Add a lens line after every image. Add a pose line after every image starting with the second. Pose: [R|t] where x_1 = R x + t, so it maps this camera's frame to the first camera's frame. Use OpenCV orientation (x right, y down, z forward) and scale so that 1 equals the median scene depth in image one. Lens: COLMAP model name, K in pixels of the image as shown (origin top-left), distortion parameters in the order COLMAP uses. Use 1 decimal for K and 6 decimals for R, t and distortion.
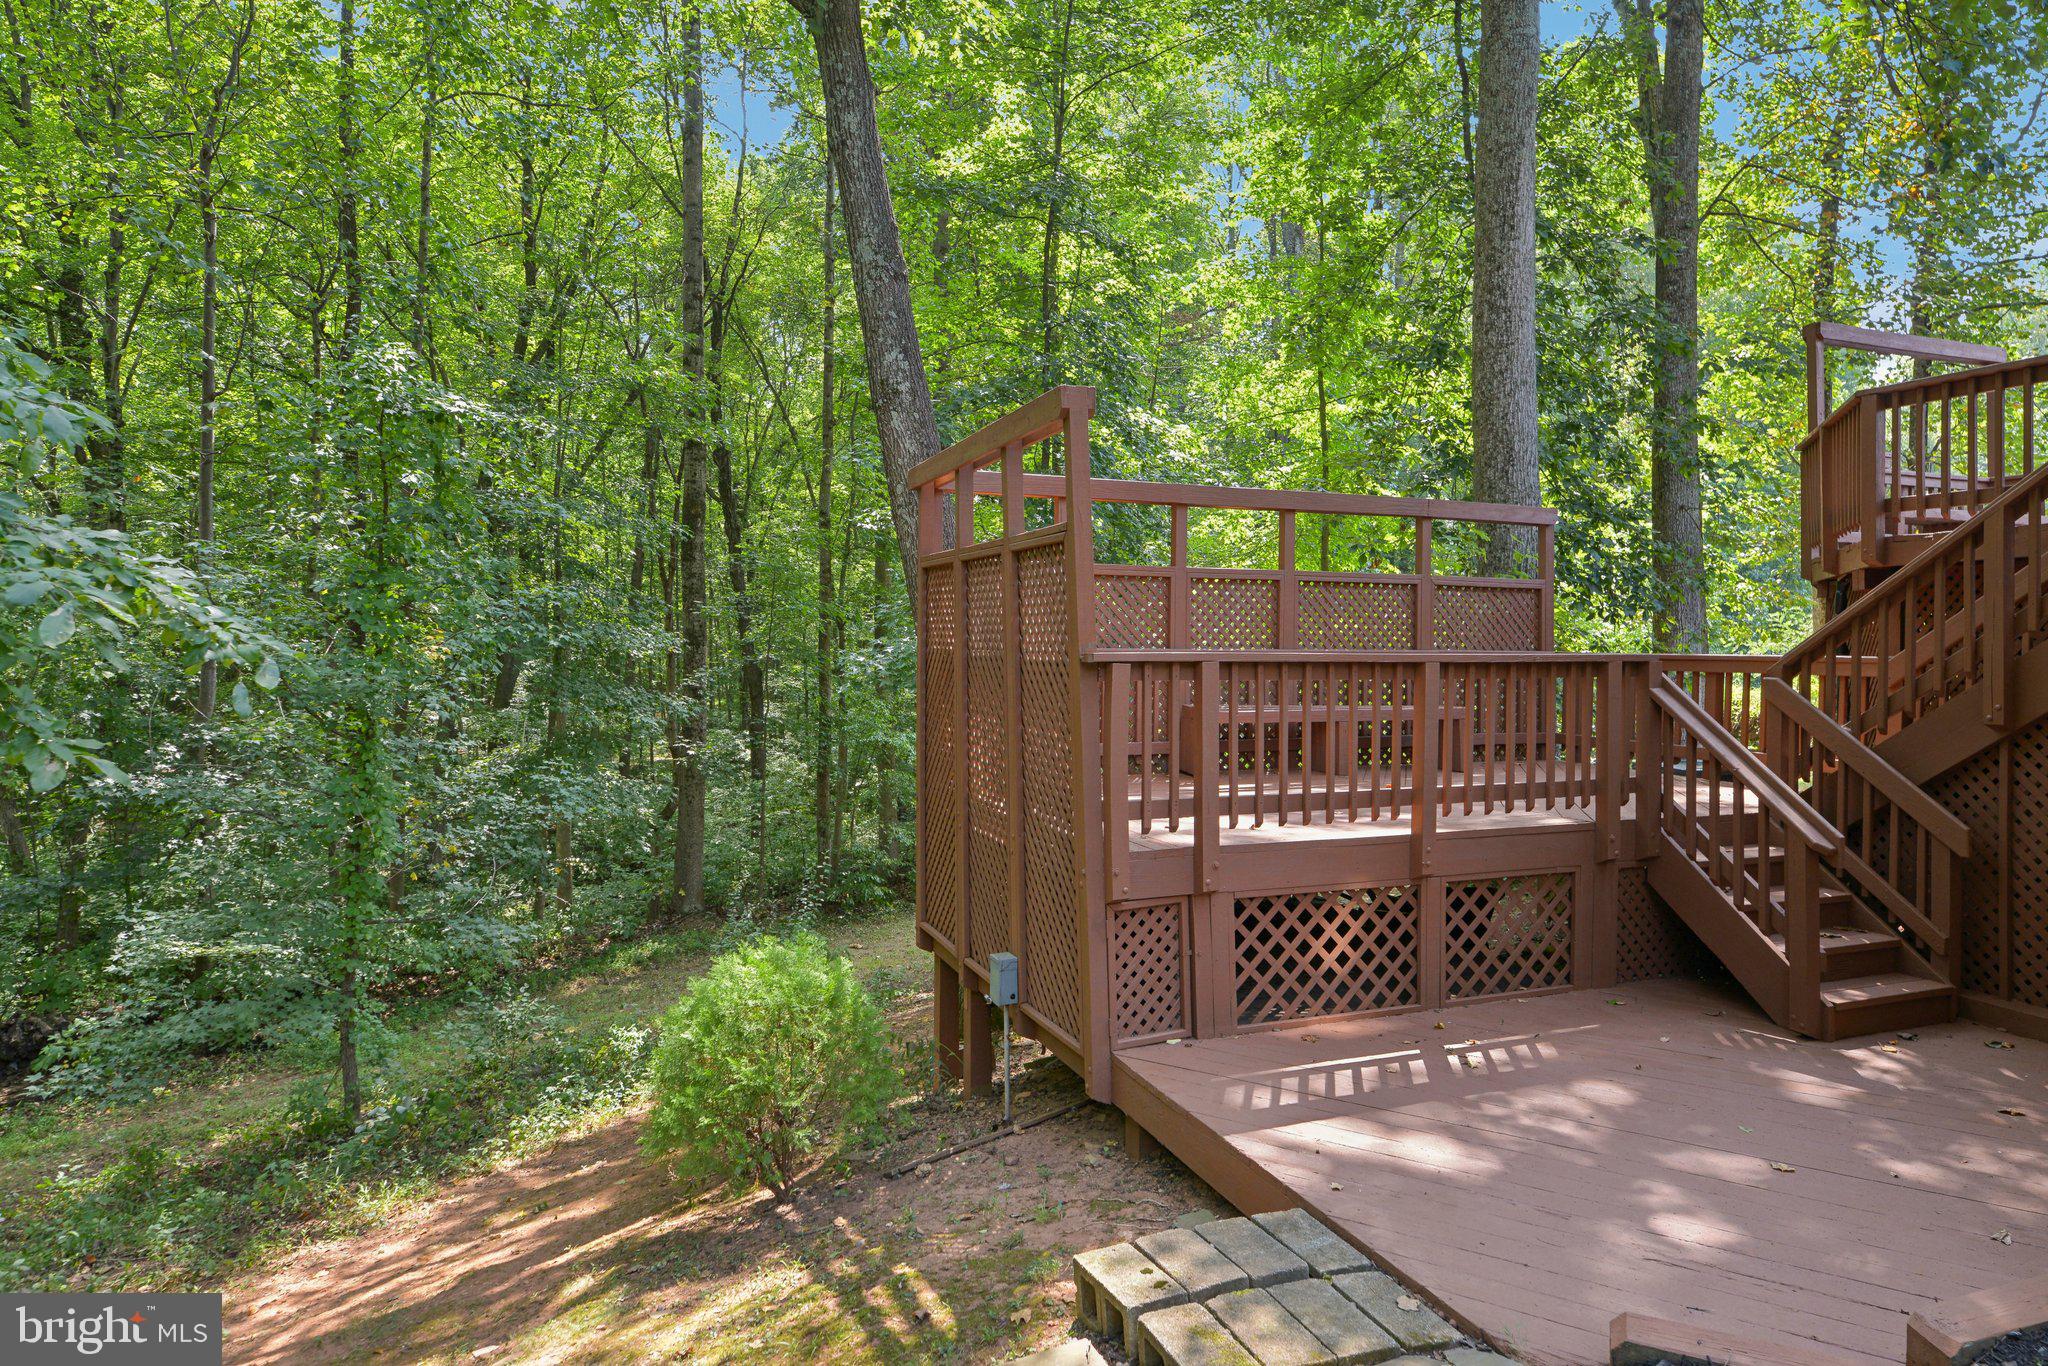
lens RADIAL K [[1162.0, 0, 1024.0], [0, 1162.0, 683.0], [0, 0, 1]] dist [0.007165, -0.001553]
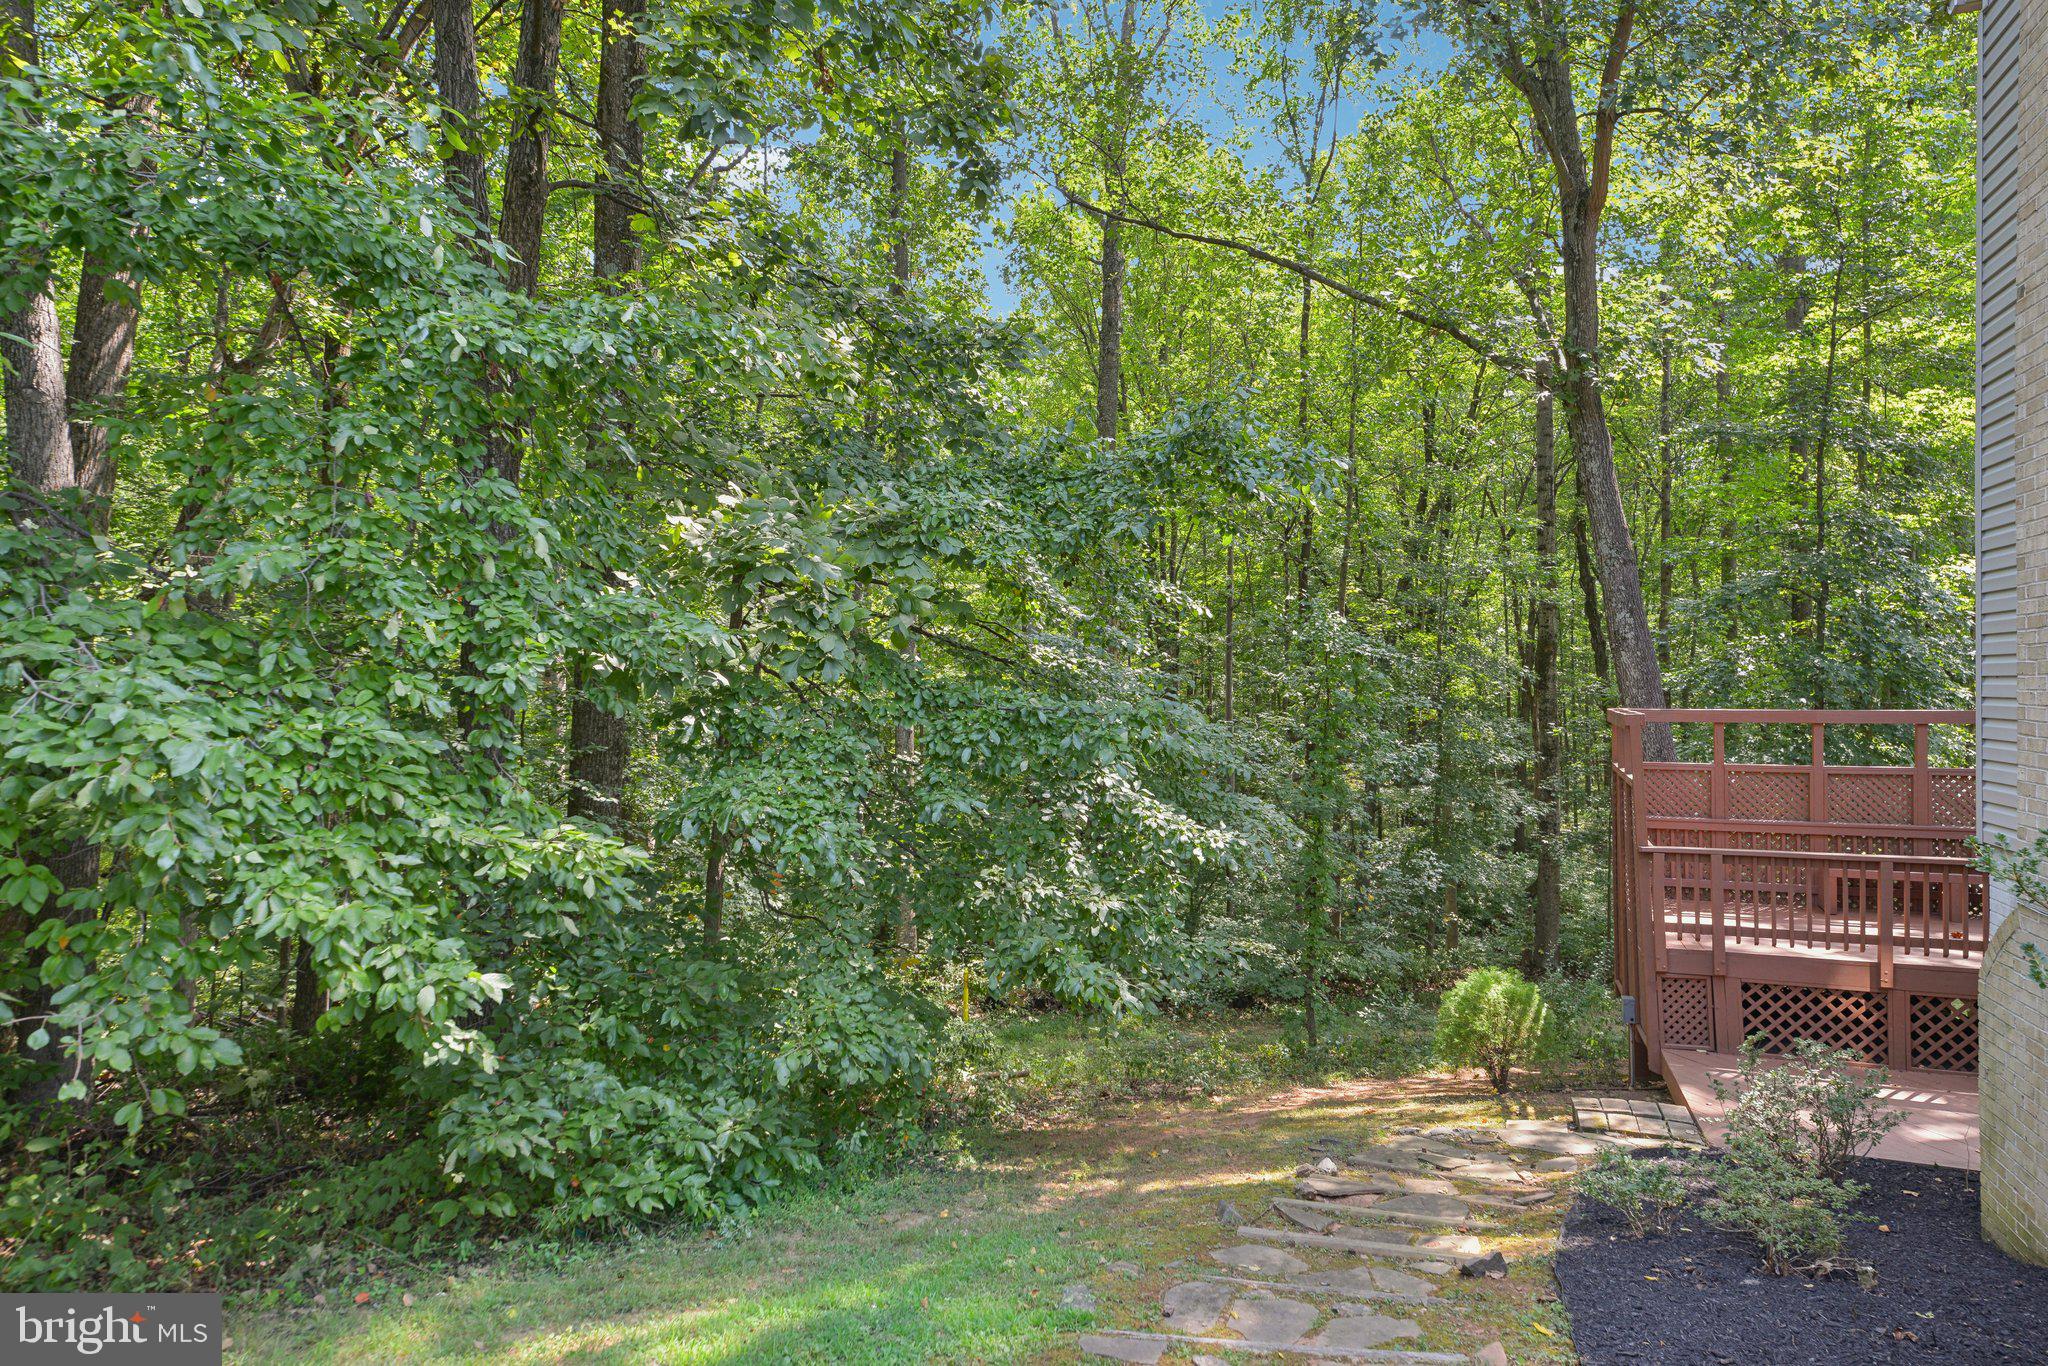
lens RADIAL K [[1162.0, 0, 1024.0], [0, 1162.0, 683.0], [0, 0, 1]] dist [0.007165, -0.001553]
pose [[0.728301, -0.019163, -0.684989, 0.626457], [-0.010060, 0.999202, -0.038650, -0.209039], [0.685183, 0.035040, 0.727528, -1.161217]]
